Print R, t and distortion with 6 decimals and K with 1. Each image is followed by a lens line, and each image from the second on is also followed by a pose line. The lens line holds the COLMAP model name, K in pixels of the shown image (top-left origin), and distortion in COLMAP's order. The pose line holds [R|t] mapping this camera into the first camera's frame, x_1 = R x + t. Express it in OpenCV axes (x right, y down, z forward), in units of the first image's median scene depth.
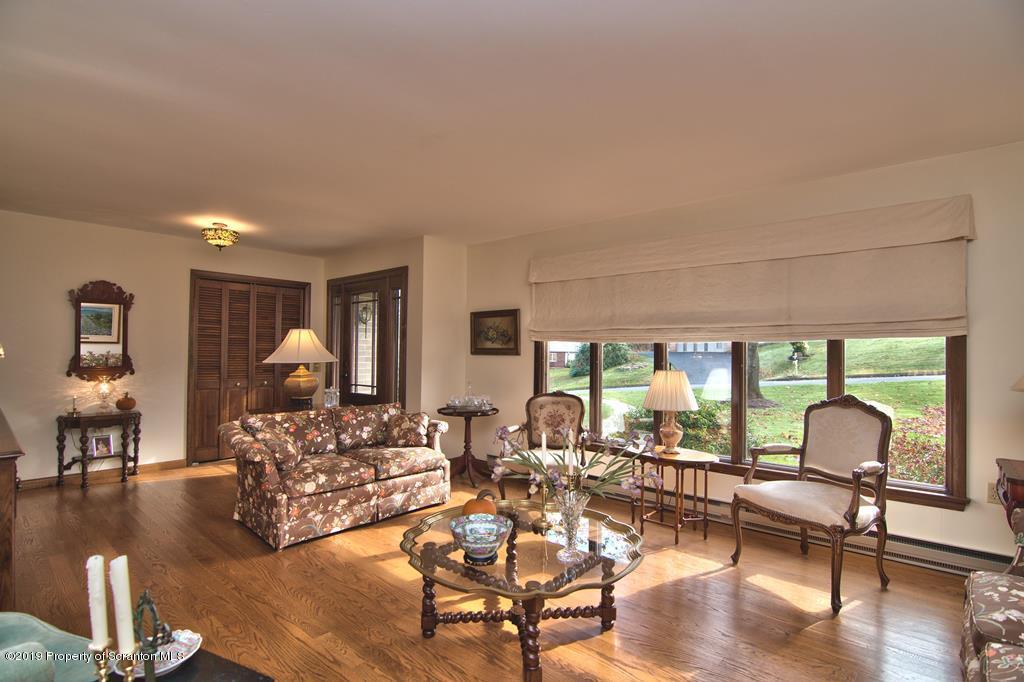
lens RADIAL K [[489.8, 0, 512.9], [0, 489.8, 341.5], [0, 0, 1]] dist [-0.009178, -0.007134]
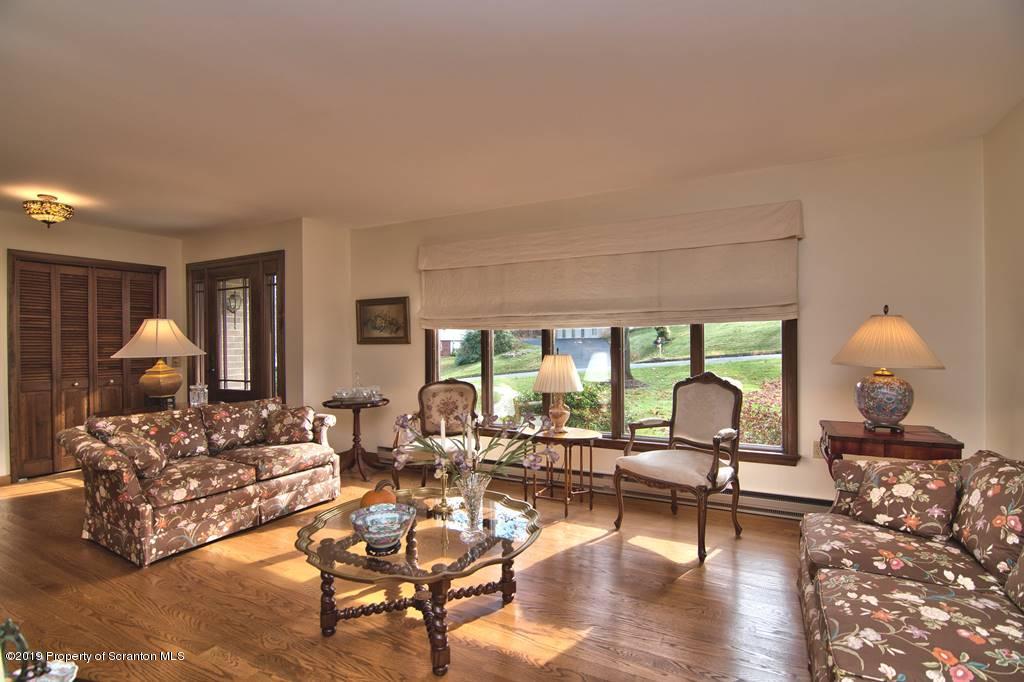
lens RADIAL K [[491.4, 0, 509.7], [0, 491.4, 341.3], [0, 0, 1]] dist [-0.010088, -0.006203]
pose [[0.973116, -0.018813, 0.229546, -0.024252], [0.013603, 0.999613, 0.024260, 0.002611], [-0.229913, -0.020485, 0.972995, -0.010043]]
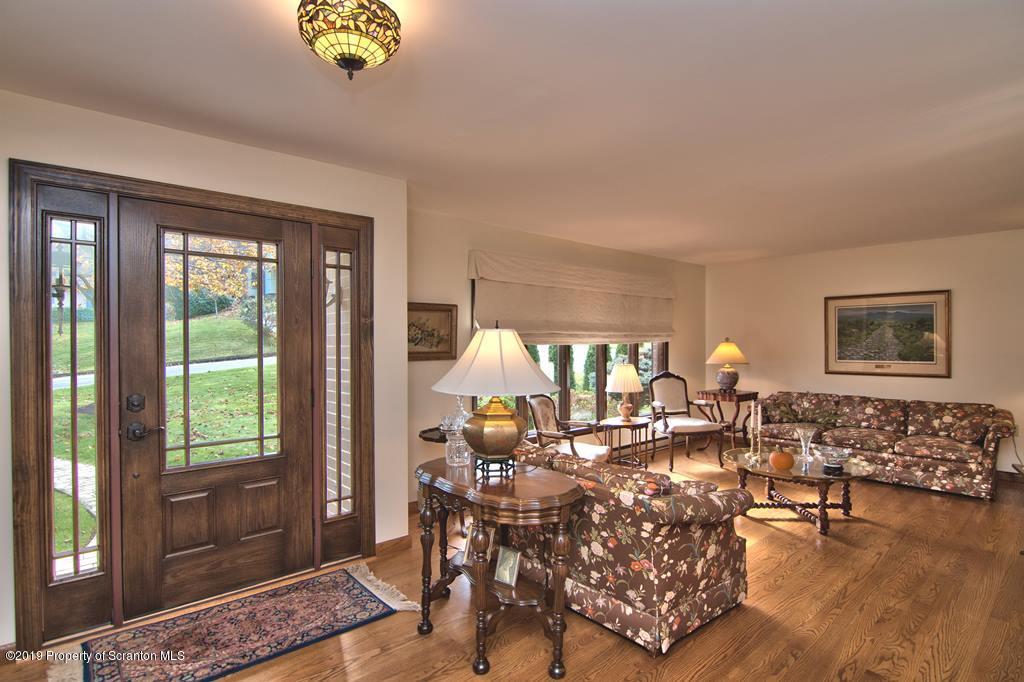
lens RADIAL K [[517.6, 0, 512.8], [0, 517.6, 341.9], [0, 0, 1]] dist [-0.006625, -0.009853]
pose [[0.128182, -0.009084, 0.991709, -1.288347], [-0.016133, 0.999807, 0.011243, -0.021408], [-0.991619, -0.017440, 0.128011, 1.174613]]
